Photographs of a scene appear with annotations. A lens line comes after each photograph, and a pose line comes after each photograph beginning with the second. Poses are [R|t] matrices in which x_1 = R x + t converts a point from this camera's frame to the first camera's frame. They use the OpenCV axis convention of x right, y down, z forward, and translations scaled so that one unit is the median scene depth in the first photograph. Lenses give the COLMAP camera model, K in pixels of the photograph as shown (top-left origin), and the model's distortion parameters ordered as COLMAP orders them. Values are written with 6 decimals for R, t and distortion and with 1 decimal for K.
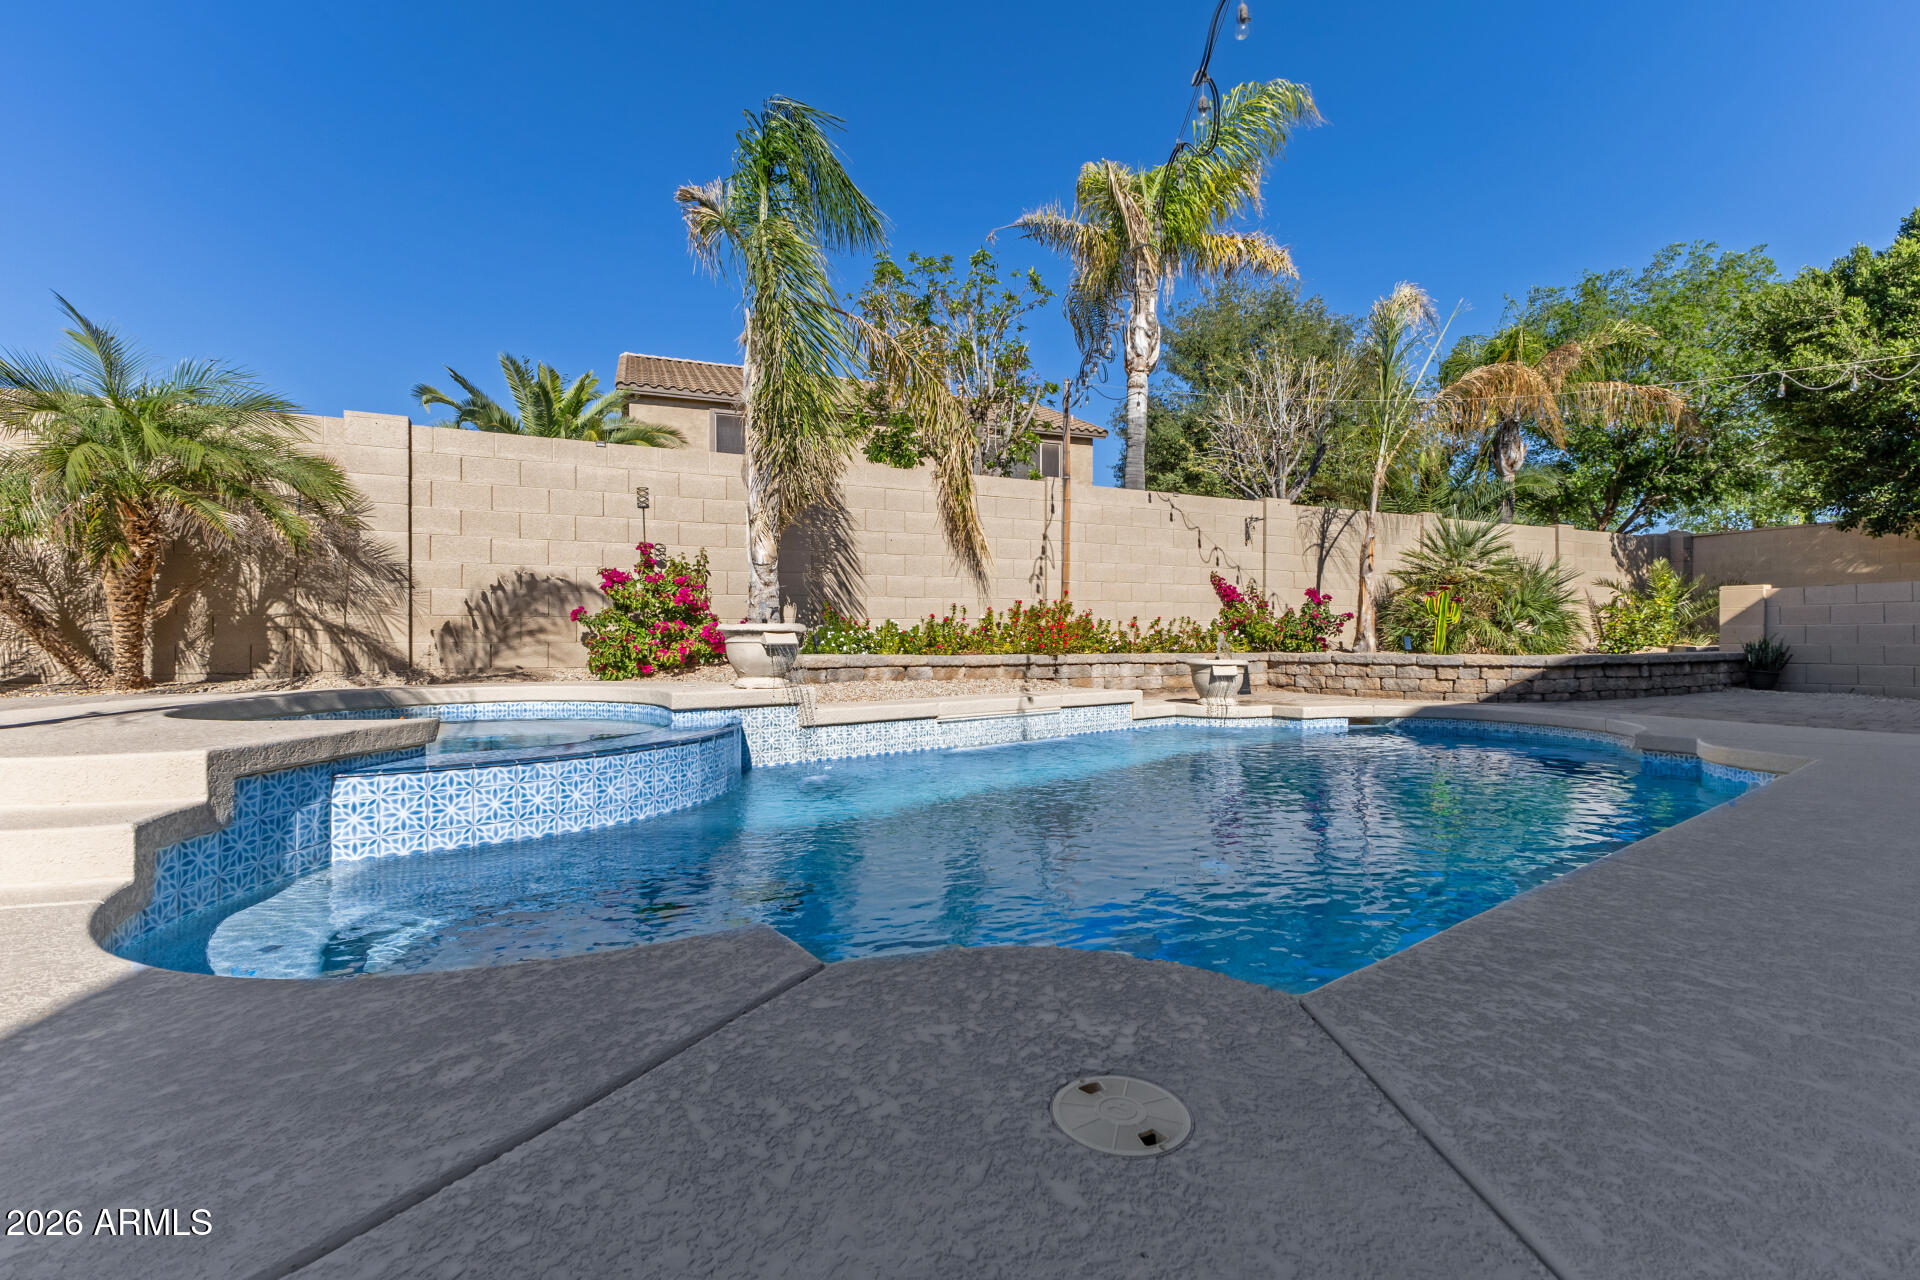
lens RADIAL K [[833.0, 0, 965.7], [0, 833.0, 630.0], [0, 0, 1]] dist [0.017510, -0.004957]
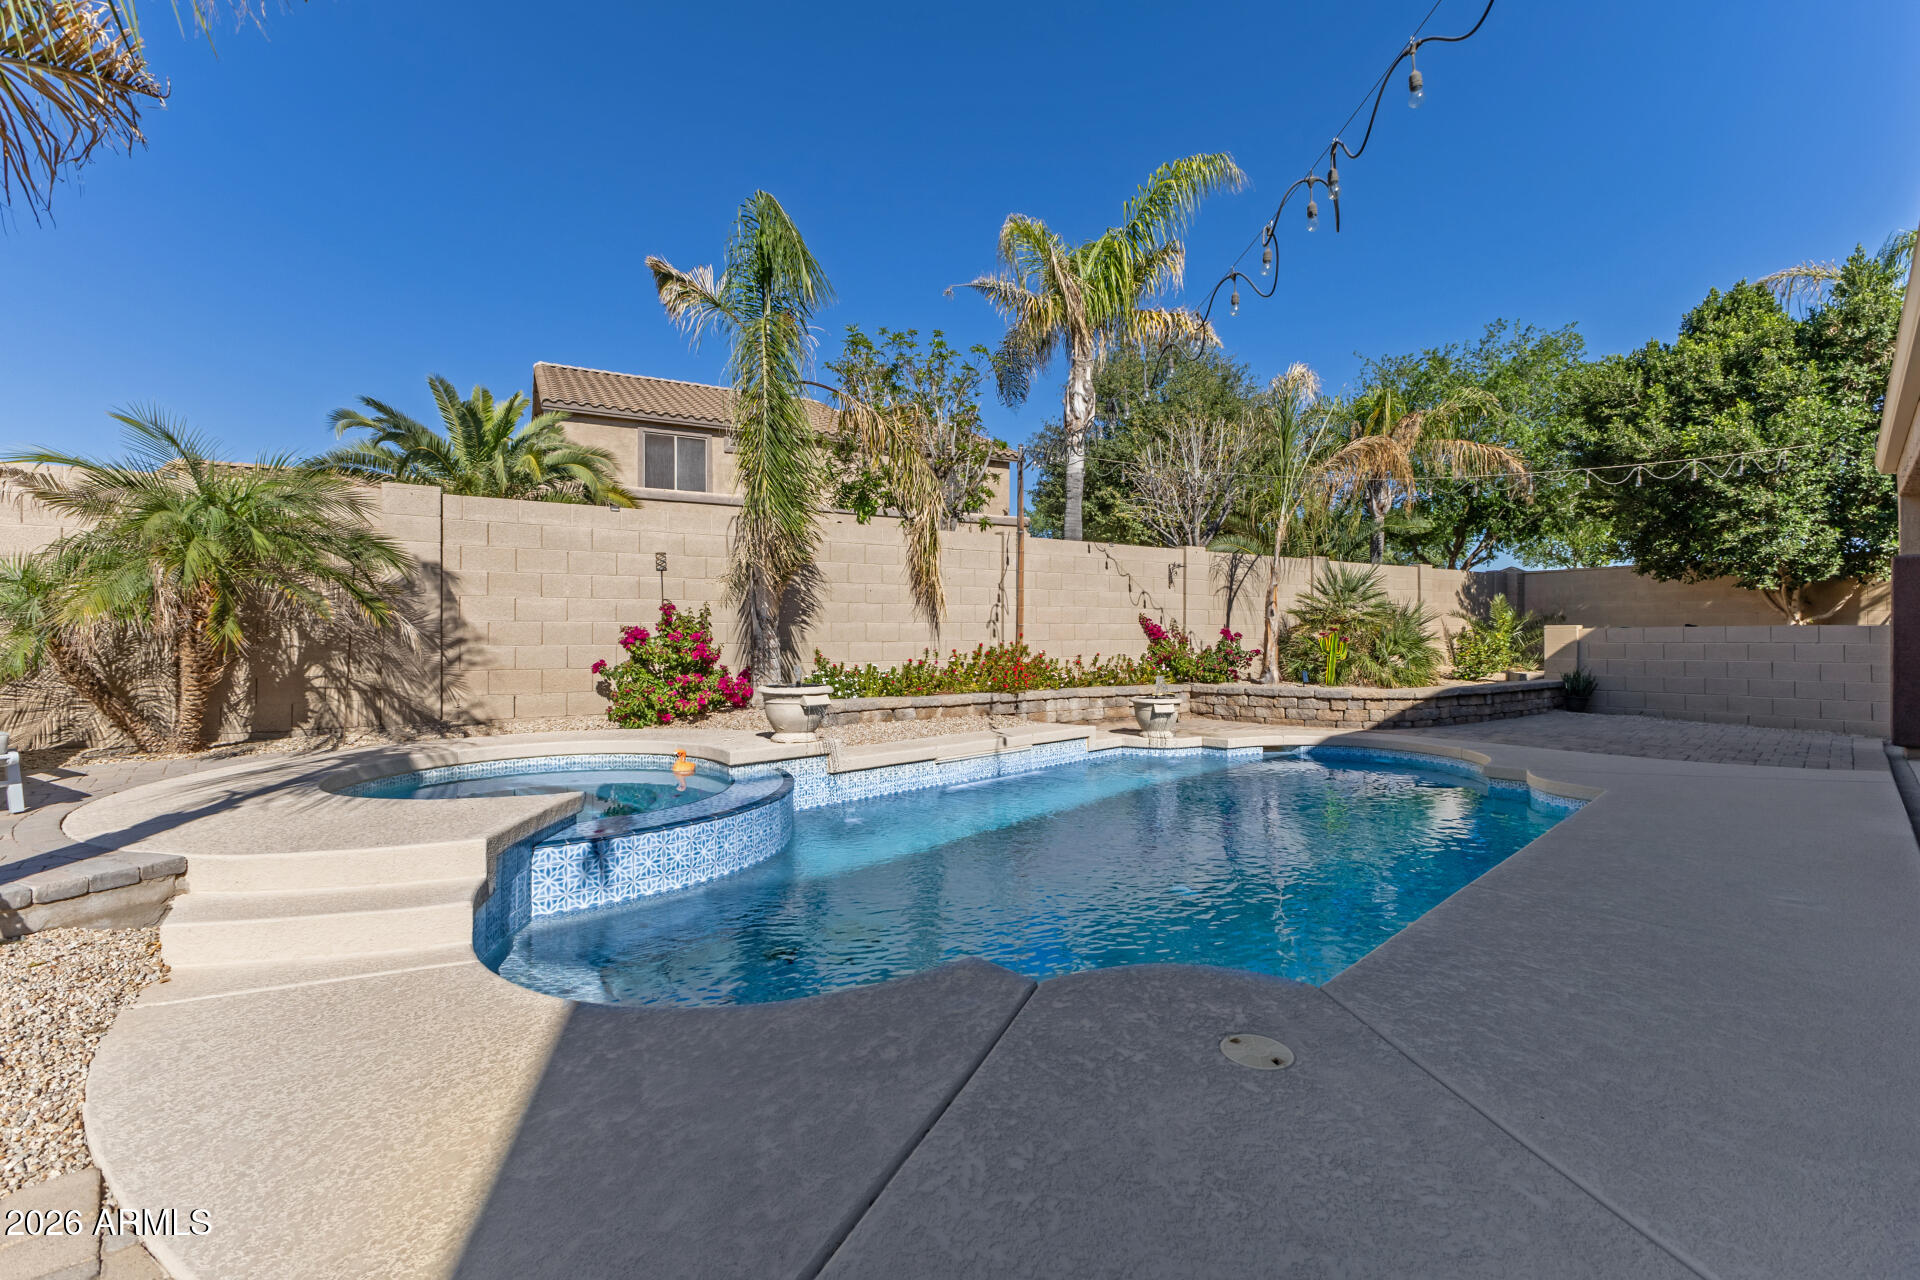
lens RADIAL K [[833.0, 0, 966.1], [0, 833.0, 627.6], [0, 0, 1]] dist [0.017510, -0.004957]
pose [[0.992289, 0.000011, 0.123943, -0.100281], [0.000292, 0.999997, -0.002430, -0.056261], [-0.123943, 0.002447, 0.992286, -0.118265]]
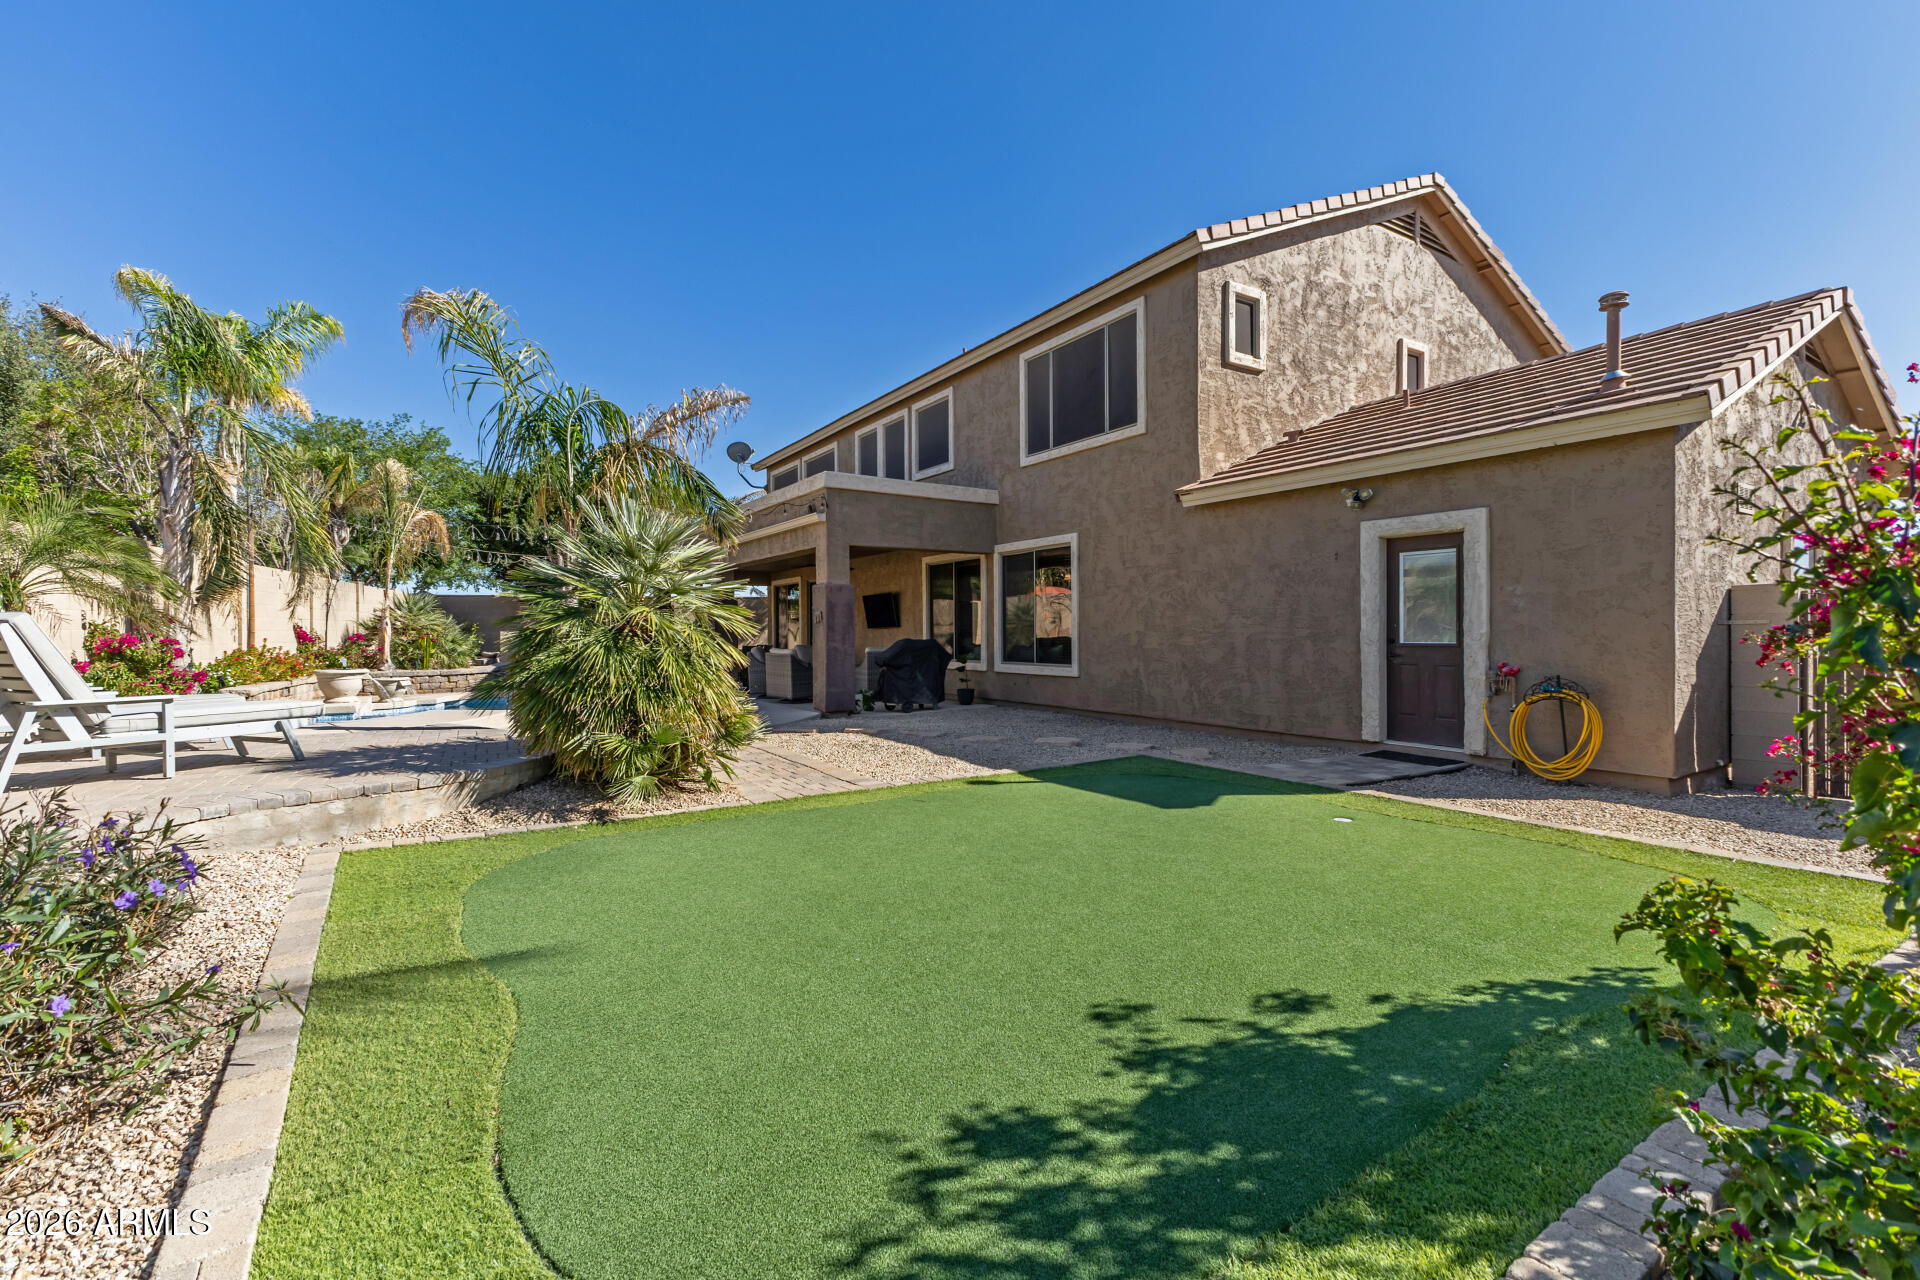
lens RADIAL K [[833.0, 0, 960.5], [0, 833.0, 635.9], [0, 0, 1]] dist [0.017510, -0.004957]
pose [[0.073227, -0.005900, 0.997298, -1.374430], [0.002198, 0.999981, 0.005755, -0.061058], [-0.997313, 0.001771, 0.073239, -0.377088]]
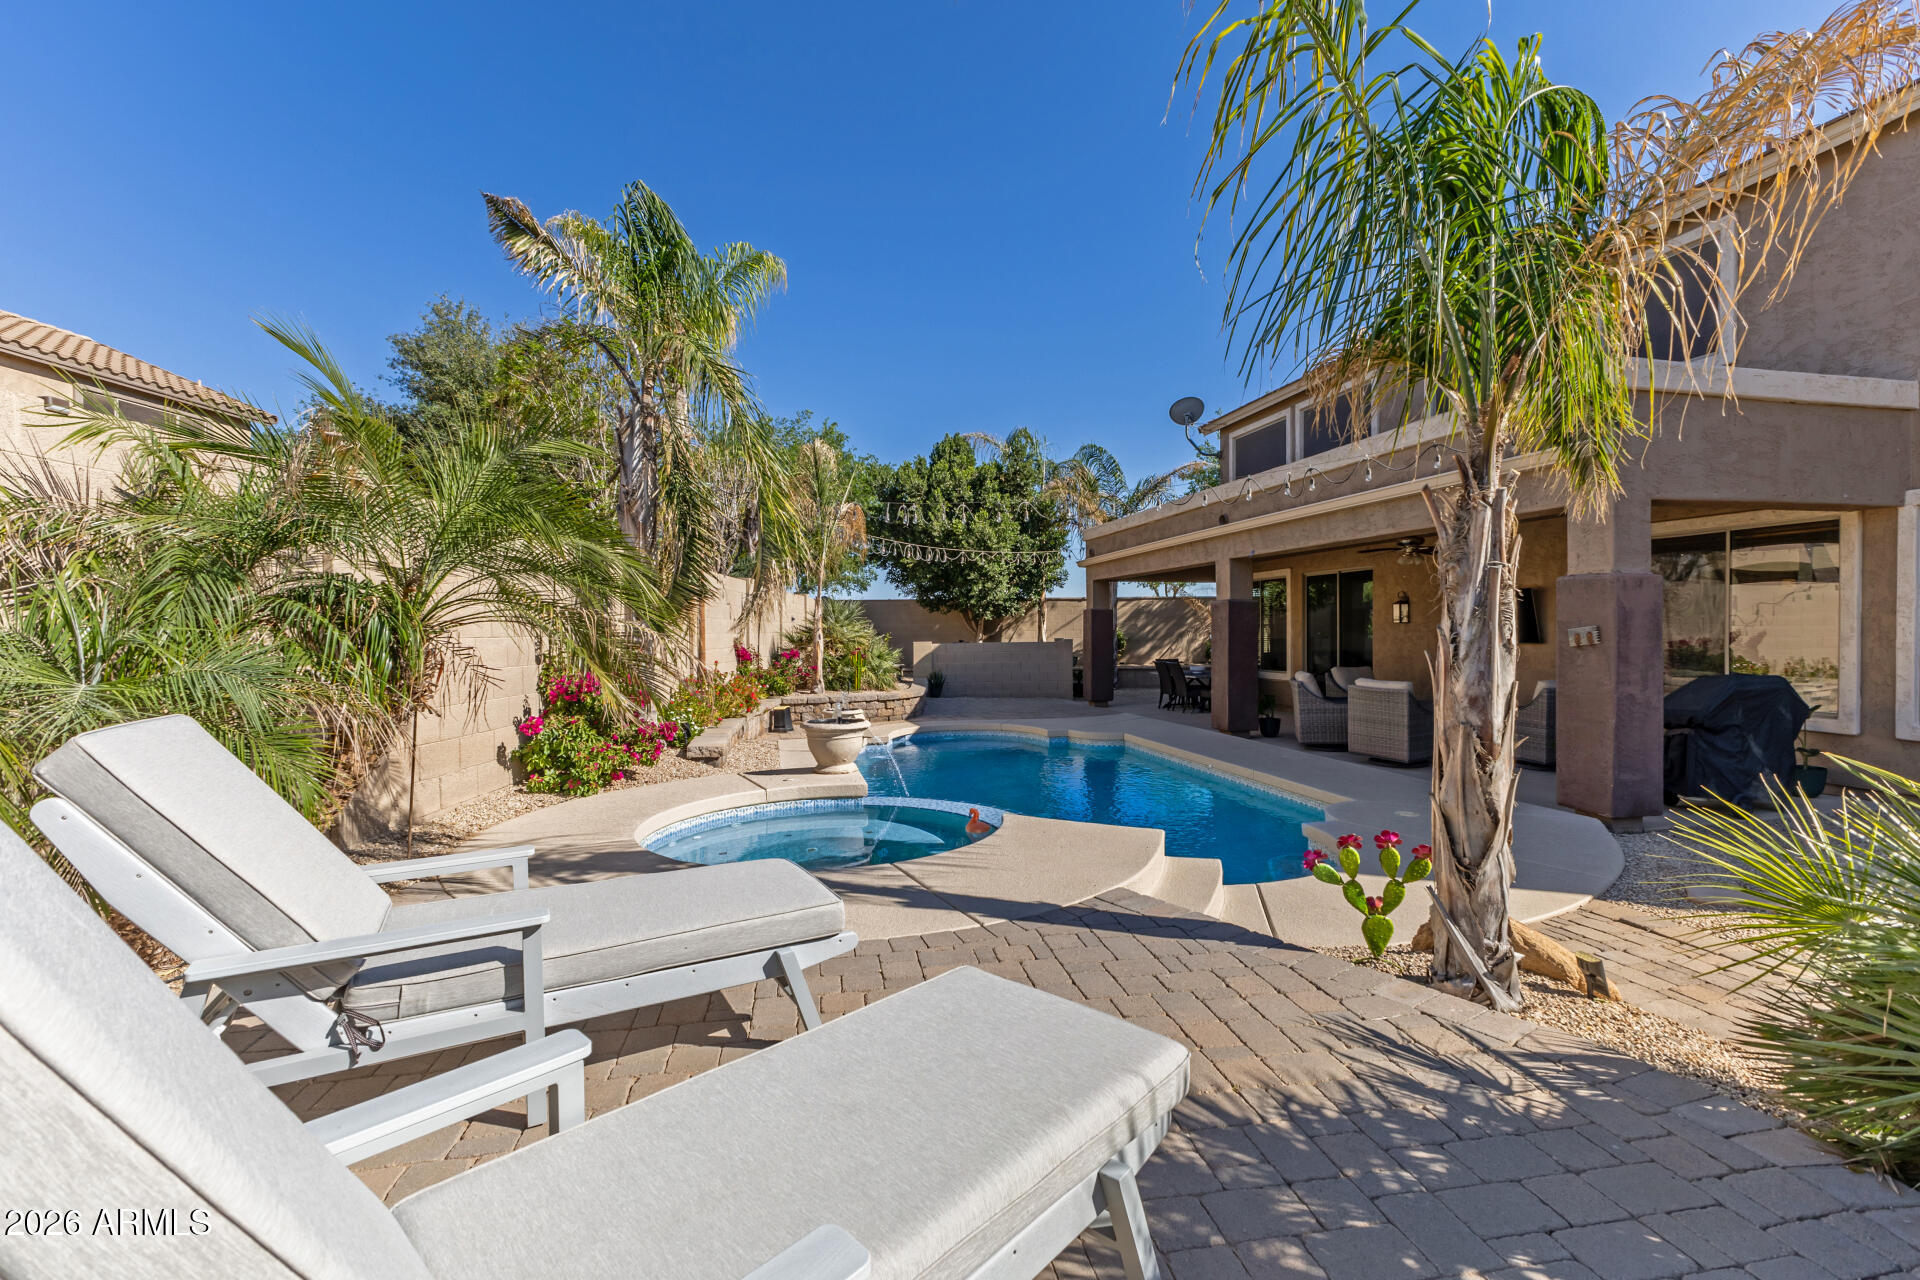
lens RADIAL K [[833.0, 0, 956.3], [0, 833.0, 639.1], [0, 0, 1]] dist [0.017510, -0.004957]
pose [[0.414306, -0.012731, 0.910049, -0.876532], [0.004922, 0.999919, 0.011747, -0.096766], [-0.910124, -0.000388, 0.414335, 0.203220]]
